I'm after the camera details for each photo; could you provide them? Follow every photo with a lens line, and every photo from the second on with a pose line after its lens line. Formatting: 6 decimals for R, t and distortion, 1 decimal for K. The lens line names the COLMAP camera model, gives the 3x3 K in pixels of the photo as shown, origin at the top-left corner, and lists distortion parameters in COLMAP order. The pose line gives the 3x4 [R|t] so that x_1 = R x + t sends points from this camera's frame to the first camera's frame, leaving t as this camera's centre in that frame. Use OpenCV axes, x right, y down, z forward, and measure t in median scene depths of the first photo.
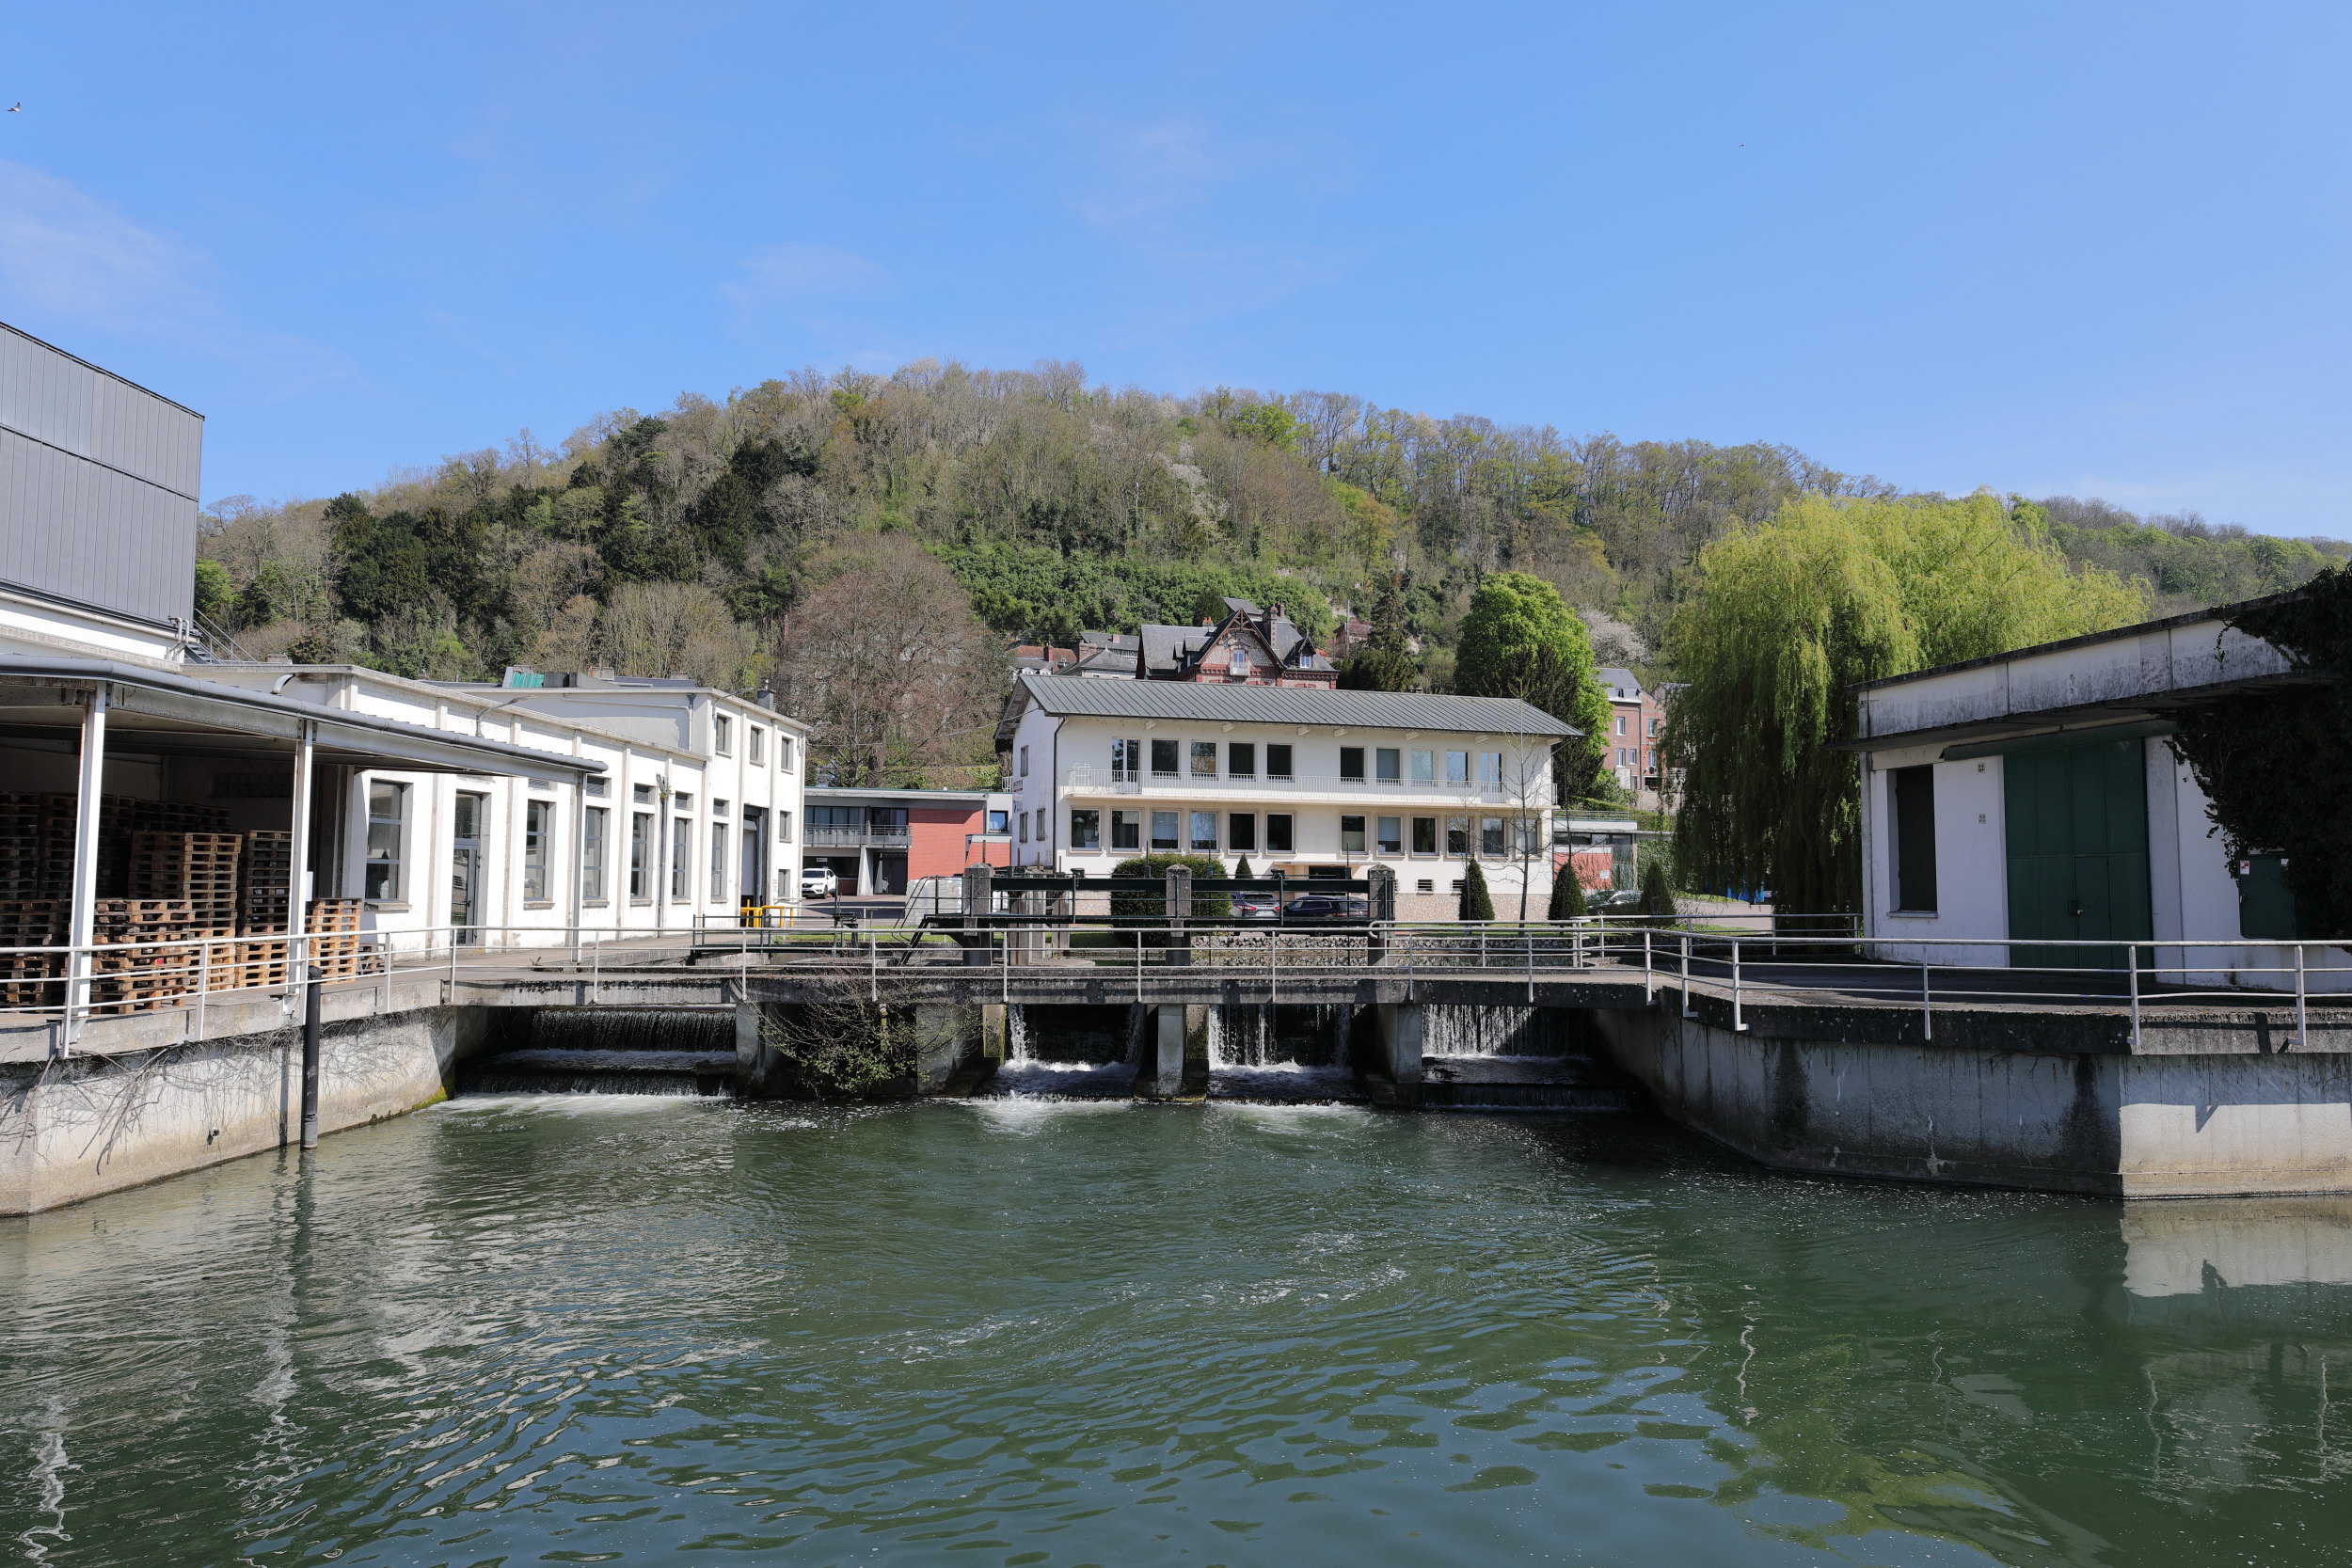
lens RADIAL K [[1511.2, 0, 1176.0], [0, 1511.2, 784.0], [0, 0, 1]] dist [0.004204, 0.000804]
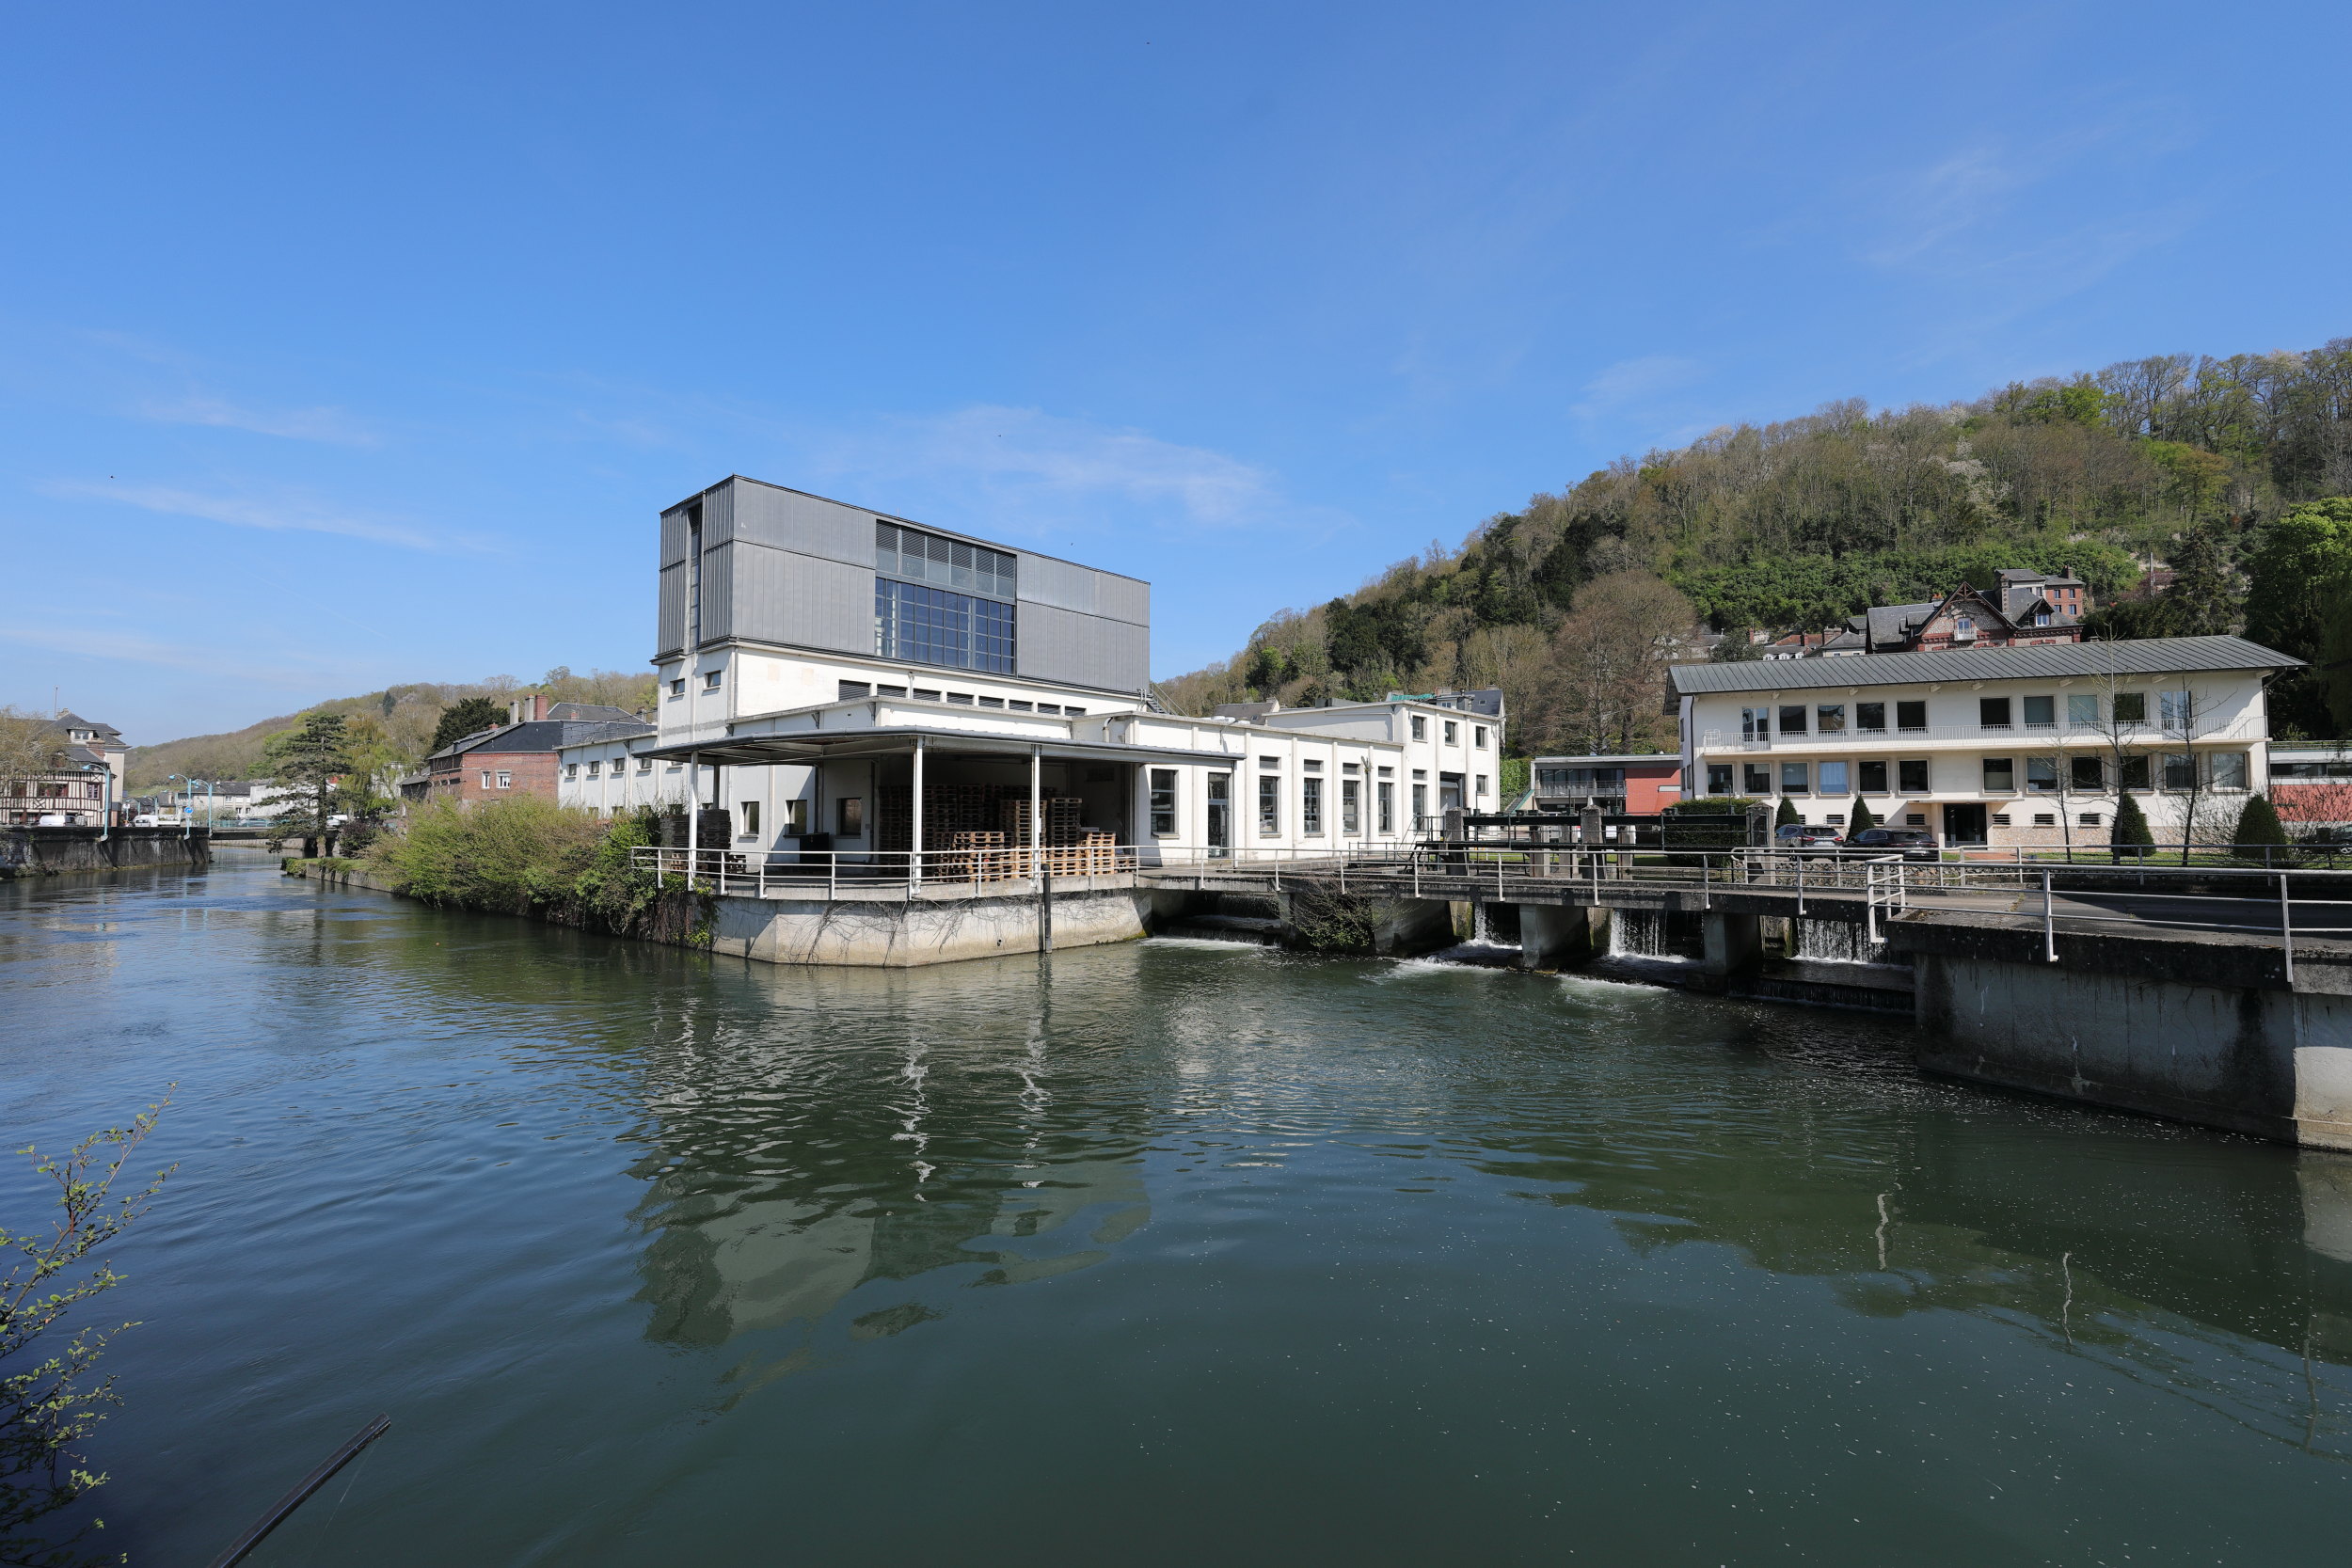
lens RADIAL K [[1007.9, 0, 1176.0], [0, 1007.9, 784.0], [0, 0, 1]] dist [0.002841, -0.004887]
pose [[0.758473, -0.034371, -0.650798, 0.133814], [0.051047, 0.998673, 0.006748, 0.003518], [0.649702, -0.038339, 0.759221, 0.025509]]
